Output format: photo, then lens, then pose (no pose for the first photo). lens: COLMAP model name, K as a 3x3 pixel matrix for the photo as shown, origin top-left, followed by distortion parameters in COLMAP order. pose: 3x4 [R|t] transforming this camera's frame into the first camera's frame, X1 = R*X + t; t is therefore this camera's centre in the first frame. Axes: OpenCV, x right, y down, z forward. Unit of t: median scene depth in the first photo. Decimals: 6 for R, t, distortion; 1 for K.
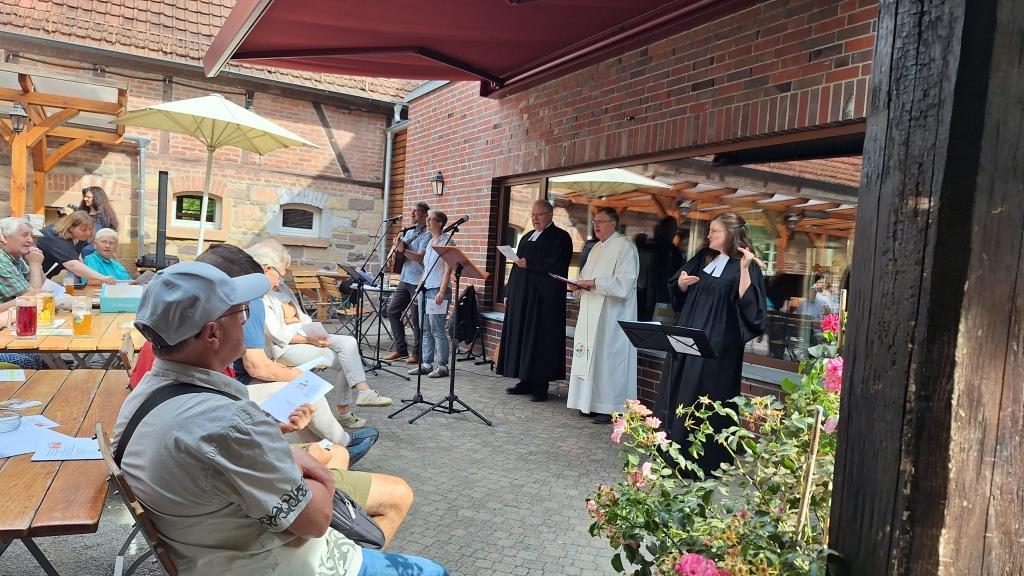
lens RADIAL K [[706.8, 0, 512.6], [0, 706.8, 293.5], [0, 0, 1]] dist [0.074954, -0.090640]
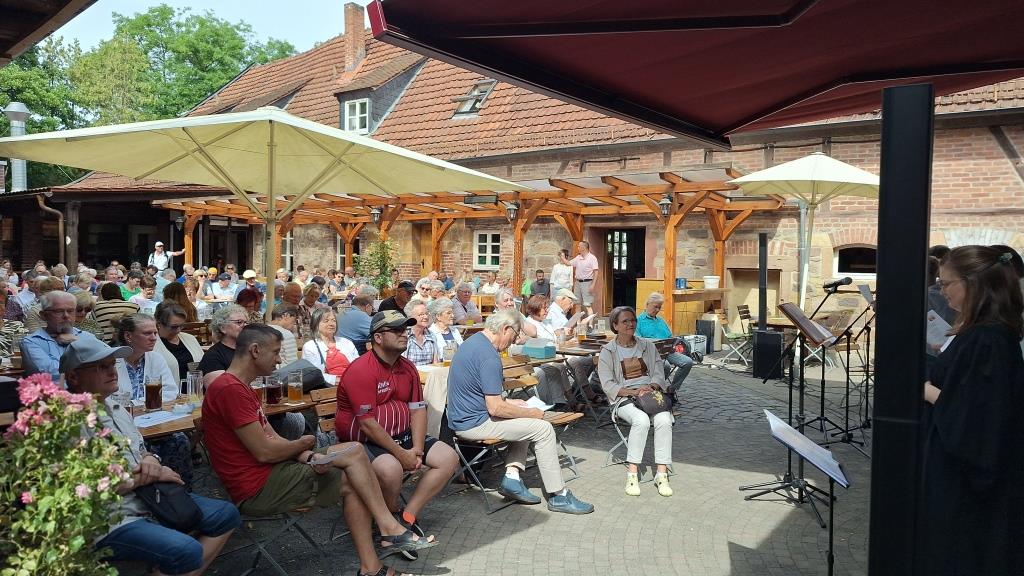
lens RADIAL K [[706.8, 0, 518.5], [0, 706.8, 279.5], [0, 0, 1]] dist [0.074954, -0.090640]
pose [[0.440698, -0.041501, -0.896696, 0.358182], [-0.033884, 0.997450, -0.062817, -0.020228], [0.897016, 0.058067, 0.438168, 0.204918]]
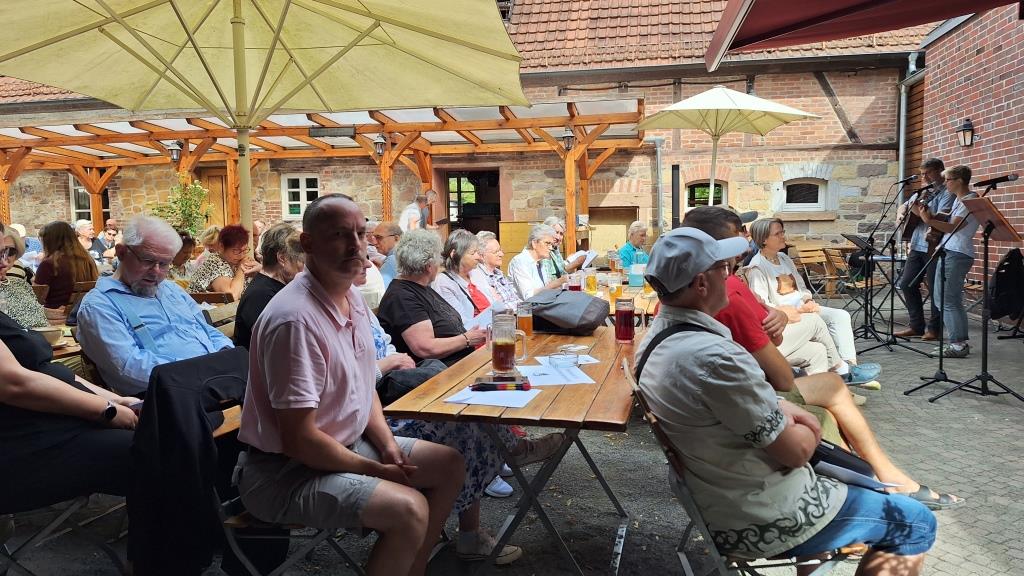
lens RADIAL K [[706.8, 0, 522.4], [0, 706.8, 282.2], [0, 0, 1]] dist [0.074954, -0.090640]
pose [[0.779020, -0.033151, -0.626122, 0.017762], [0.040243, 0.999186, -0.002832, 0.007598], [0.625706, -0.022991, 0.779720, -0.024392]]
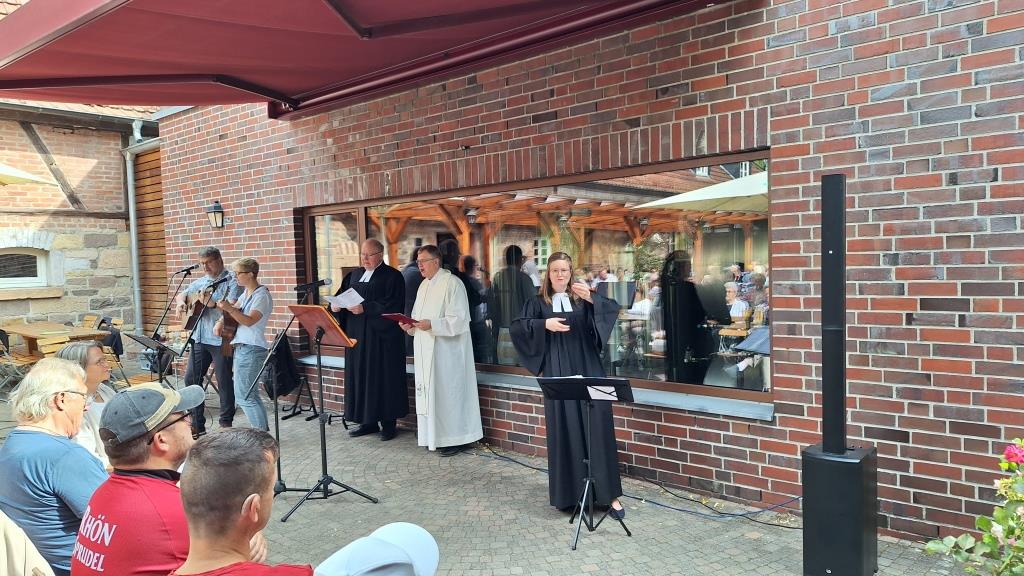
lens RADIAL K [[706.8, 0, 524.3], [0, 706.8, 292.1], [0, 0, 1]] dist [0.074954, -0.090640]
pose [[0.926679, -0.116398, 0.357377, -0.097065], [0.113254, 0.993119, 0.029791, -0.054014], [-0.358385, 0.012867, 0.933485, 0.055963]]
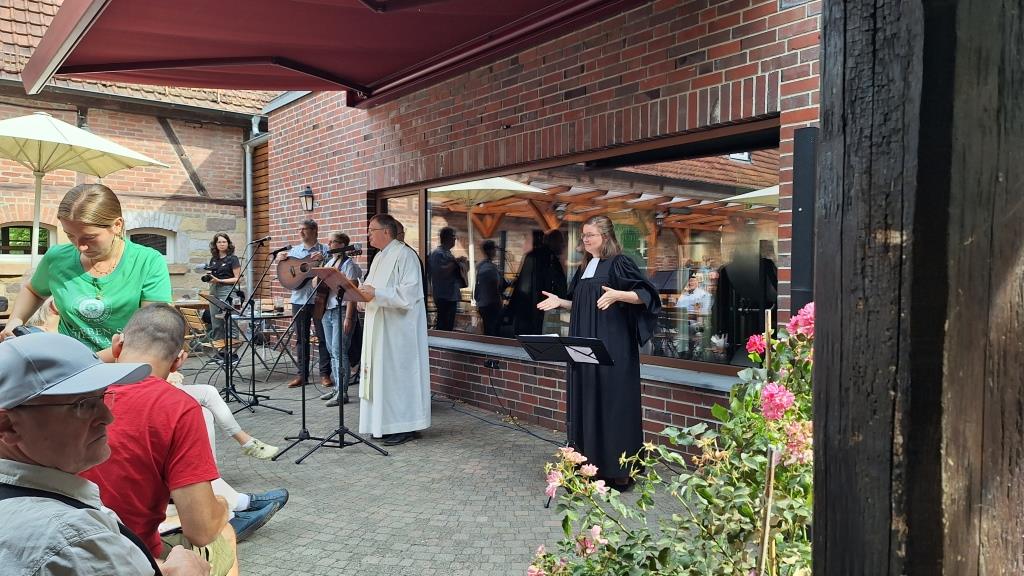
lens RADIAL K [[706.8, 0, 526.9], [0, 706.8, 290.2], [0, 0, 1]] dist [0.074954, -0.090640]
pose [[0.979576, -0.073032, 0.187342, -0.006473], [0.075260, 0.997152, -0.004798, -0.009209], [-0.186458, 0.018800, 0.982283, 0.019707]]
